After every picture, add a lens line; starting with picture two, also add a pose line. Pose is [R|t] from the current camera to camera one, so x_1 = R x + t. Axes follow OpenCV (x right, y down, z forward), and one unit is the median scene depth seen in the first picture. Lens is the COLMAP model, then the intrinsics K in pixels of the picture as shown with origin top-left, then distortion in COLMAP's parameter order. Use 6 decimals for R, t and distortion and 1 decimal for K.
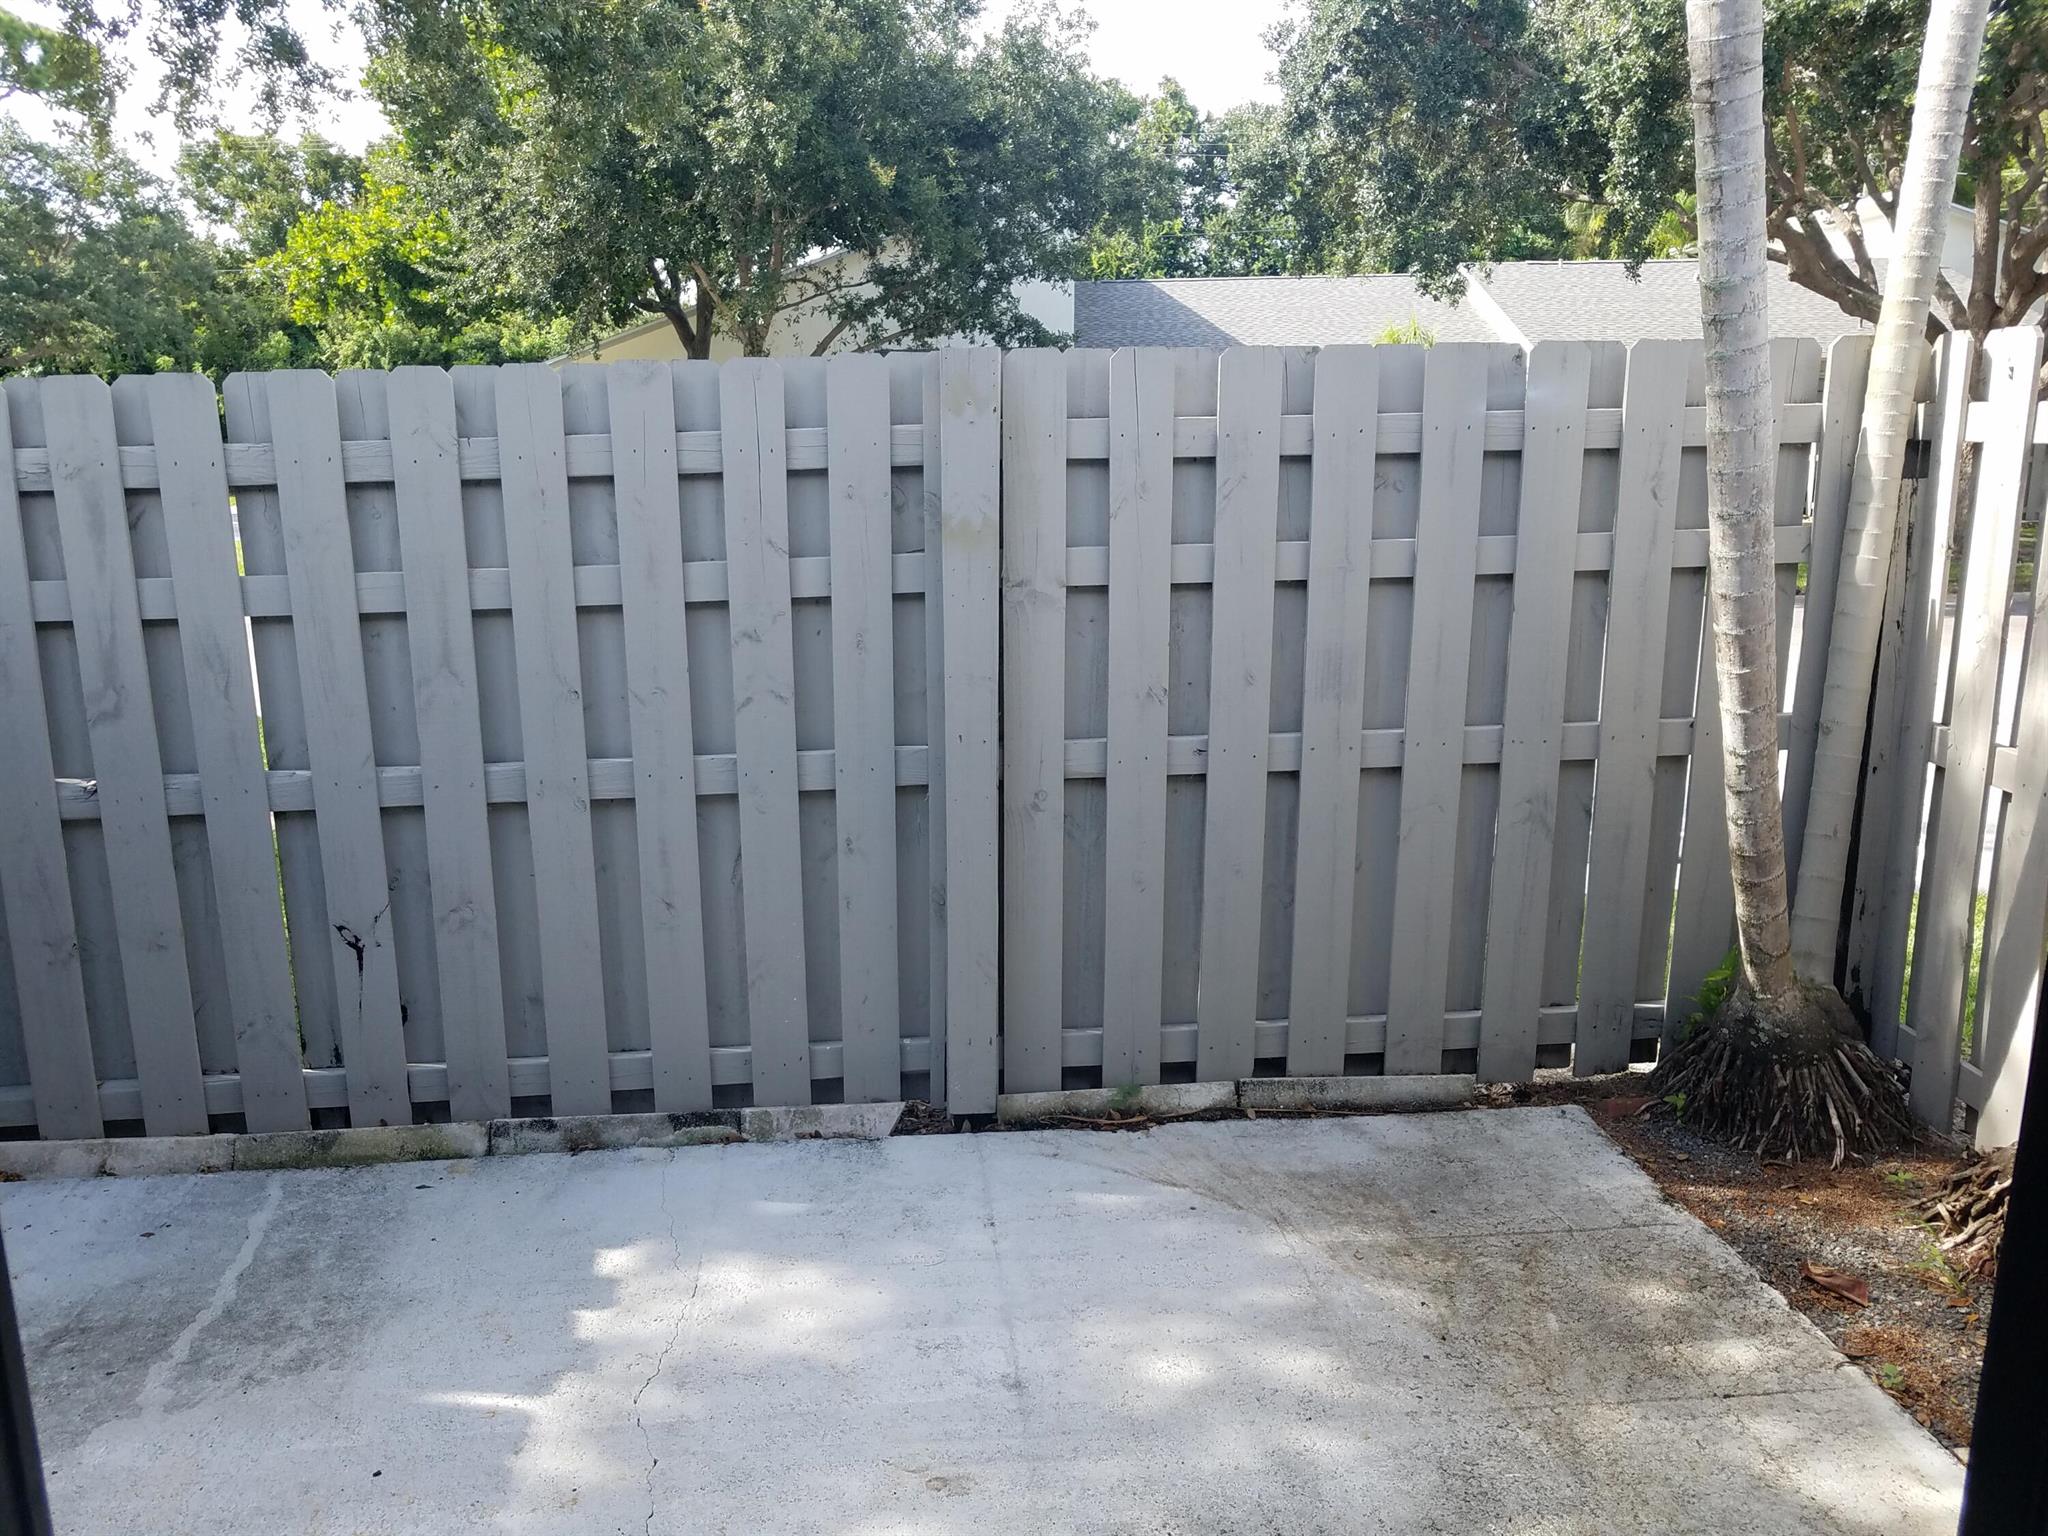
lens RADIAL K [[1616.9, 0, 962.4], [0, 1616.9, 793.5], [0, 0, 1]] dist [0.013540, -0.001903]
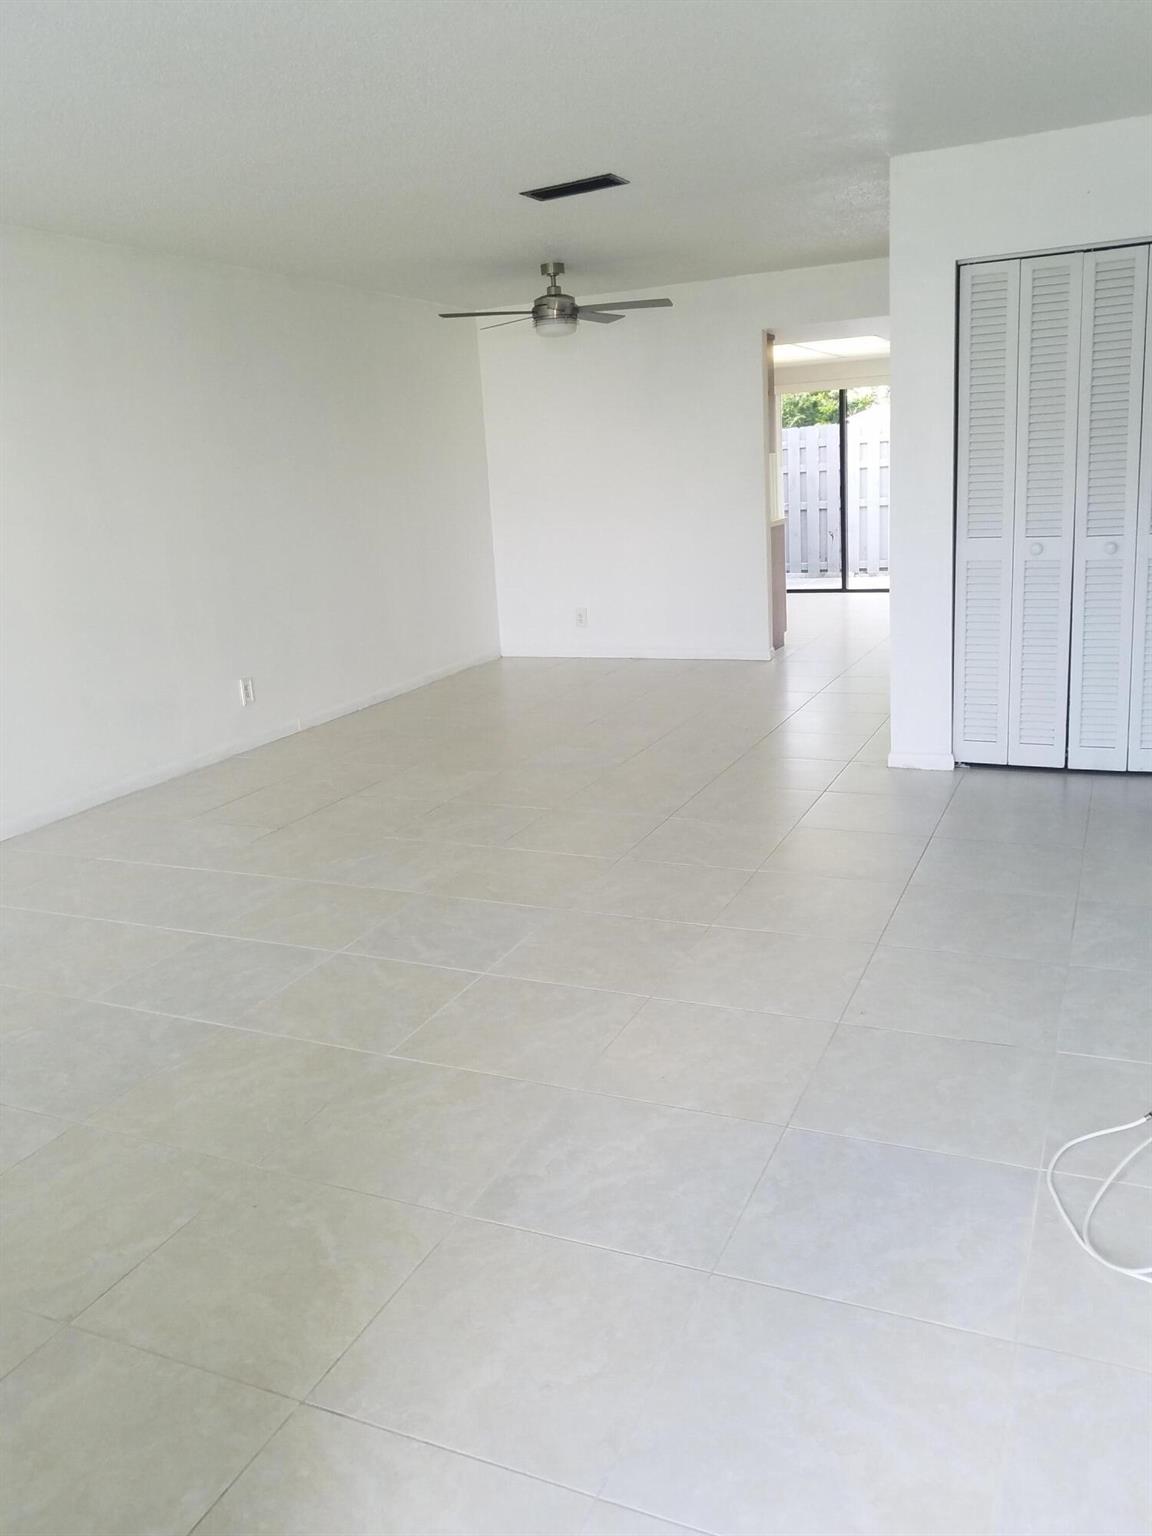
lens RADIAL K [[1212.7, 0, 576.7], [0, 1212.7, 767.9], [0, 0, 1]] dist [0.013540, -0.001903]
pose [[0.889028, 0.073883, -0.451852, 0.162859], [-0.057739, 0.997107, 0.049436, 0.158560], [0.454197, -0.017861, 0.890722, -0.653313]]
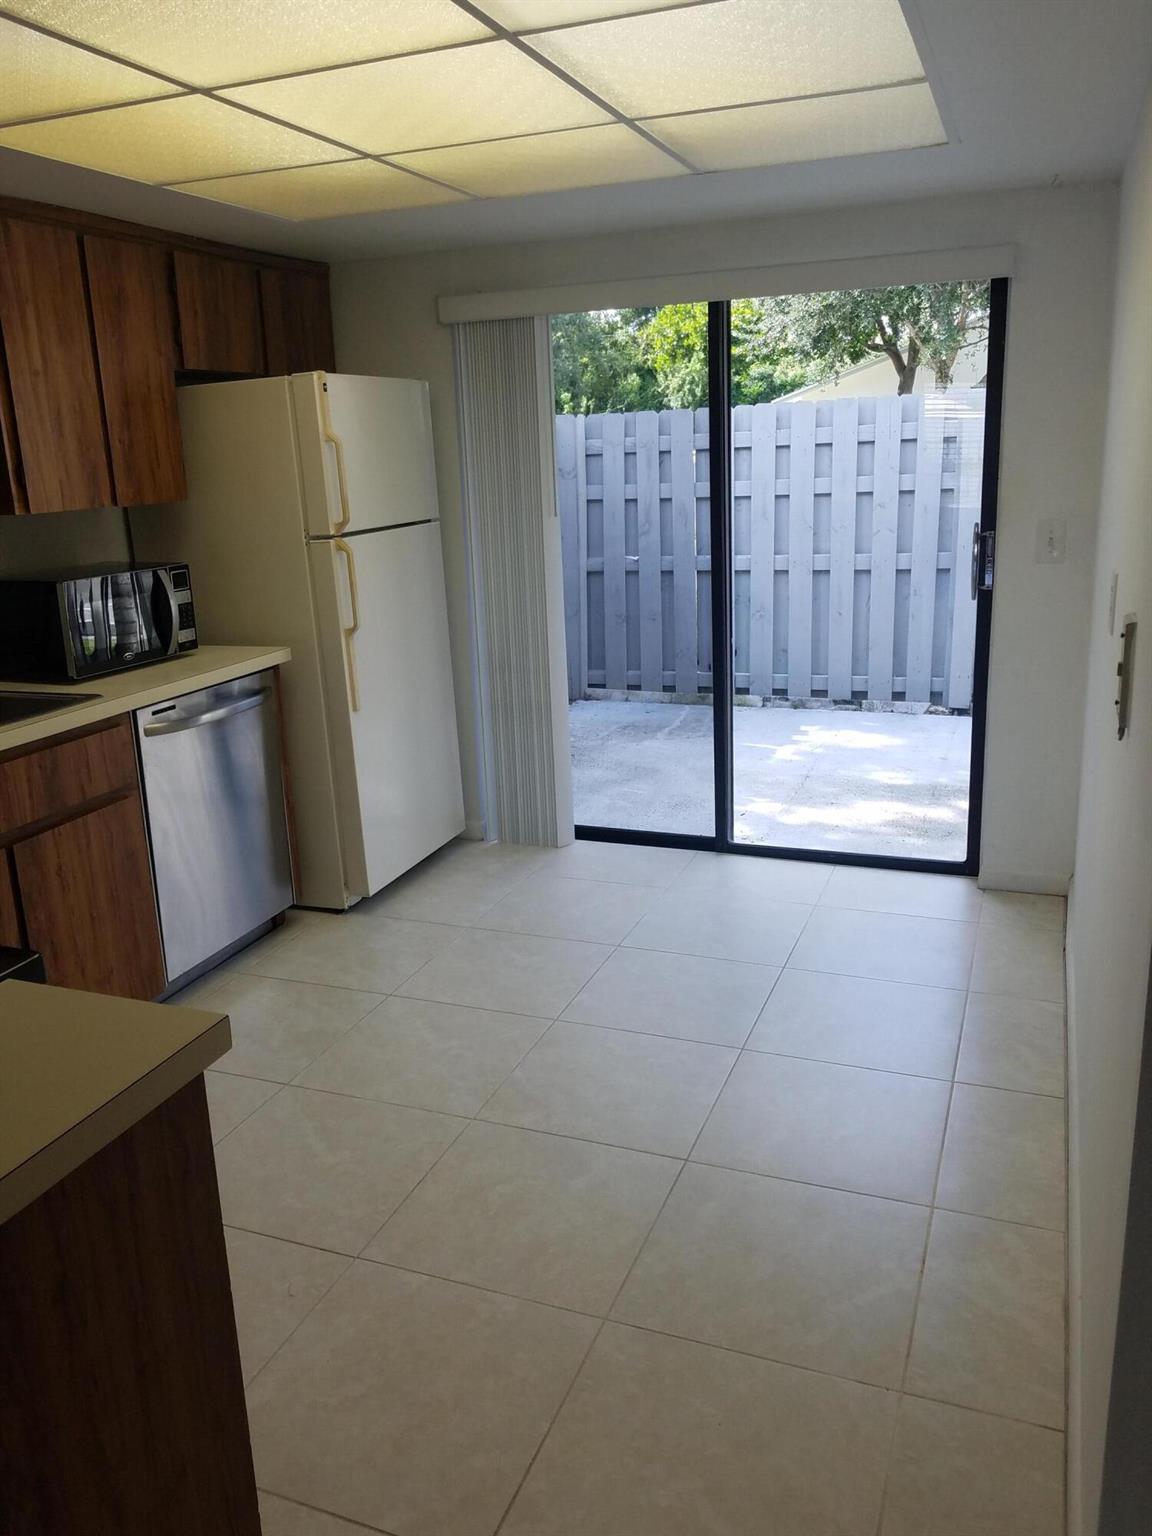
lens RADIAL K [[1212.7, 0, 567.2], [0, 1212.7, 763.6], [0, 0, 1]] dist [0.013540, -0.001903]
pose [[0.909978, 0.090443, -0.404672, 0.051328], [-0.072853, 0.995614, 0.058695, 0.051480], [0.408205, -0.023930, 0.912576, -0.213394]]
